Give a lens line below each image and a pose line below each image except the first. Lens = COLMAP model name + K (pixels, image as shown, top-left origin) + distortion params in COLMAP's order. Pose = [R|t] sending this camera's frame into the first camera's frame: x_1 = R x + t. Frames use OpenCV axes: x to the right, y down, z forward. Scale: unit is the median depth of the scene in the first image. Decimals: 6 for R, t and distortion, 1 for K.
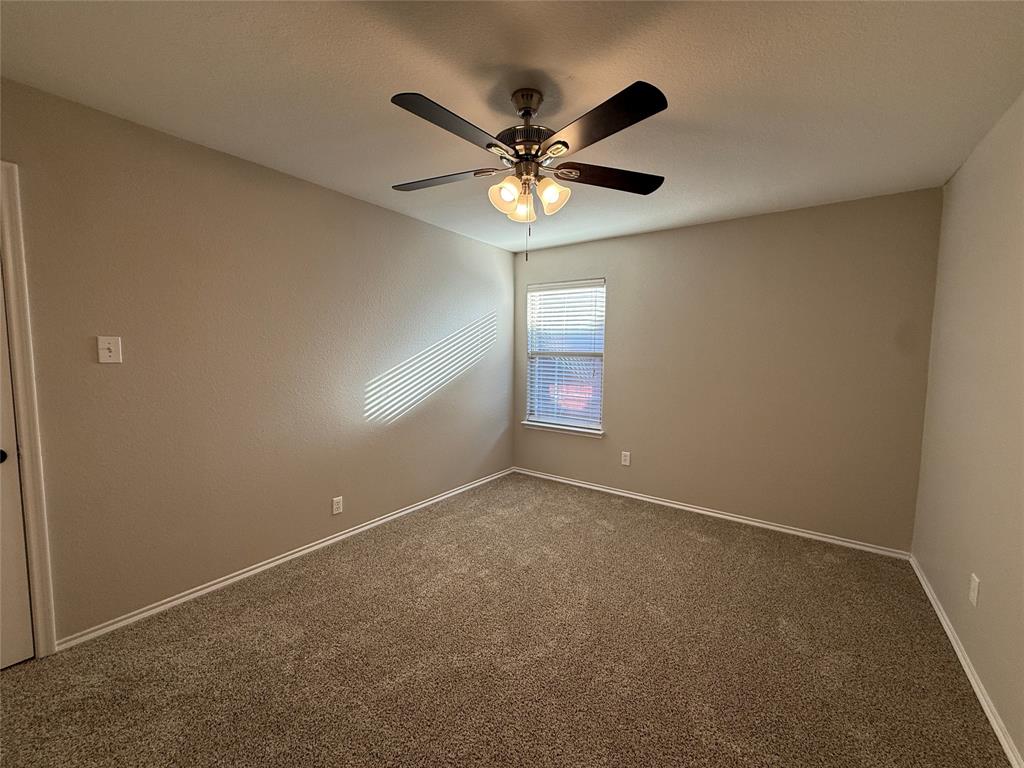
lens RADIAL K [[417.8, 0, 512.0], [0, 417.8, 384.0], [0, 0, 1]] dist [-0.000056, -0.000076]
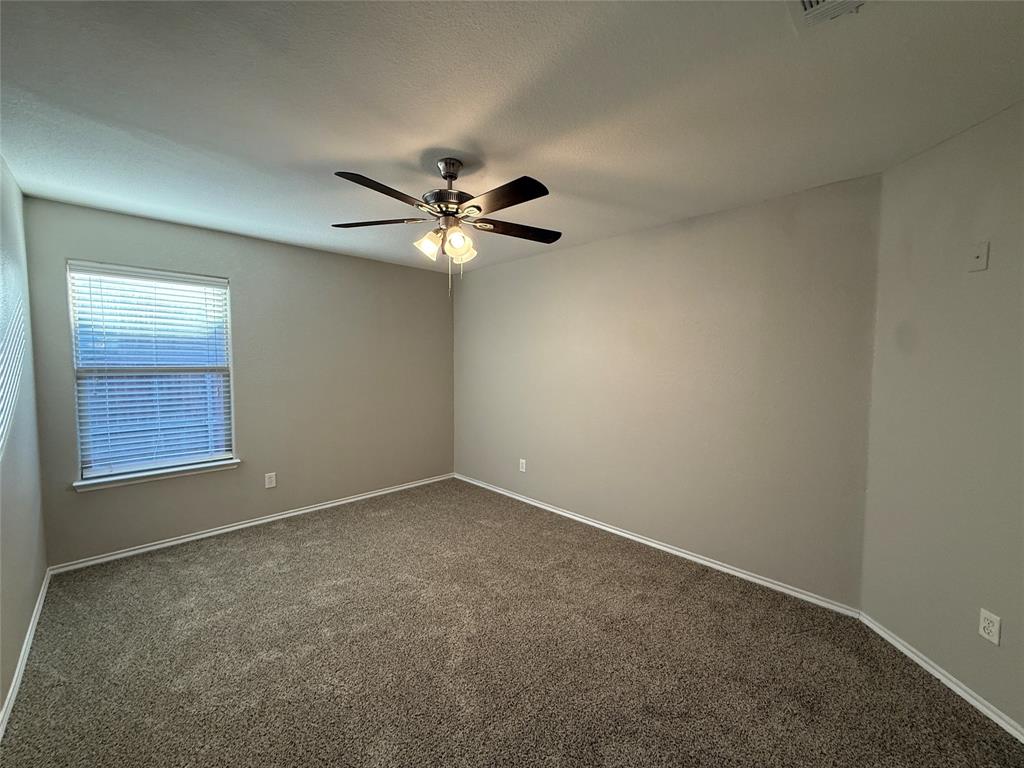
lens RADIAL K [[408.7, 0, 512.0], [0, 408.7, 384.0], [0, 0, 1]] dist [-0.000442, -0.000192]
pose [[0.166213, -0.068924, 0.983678, -0.513174], [0.085920, 0.994773, 0.055184, -0.036634], [-0.982340, 0.075345, 0.171266, 0.308871]]
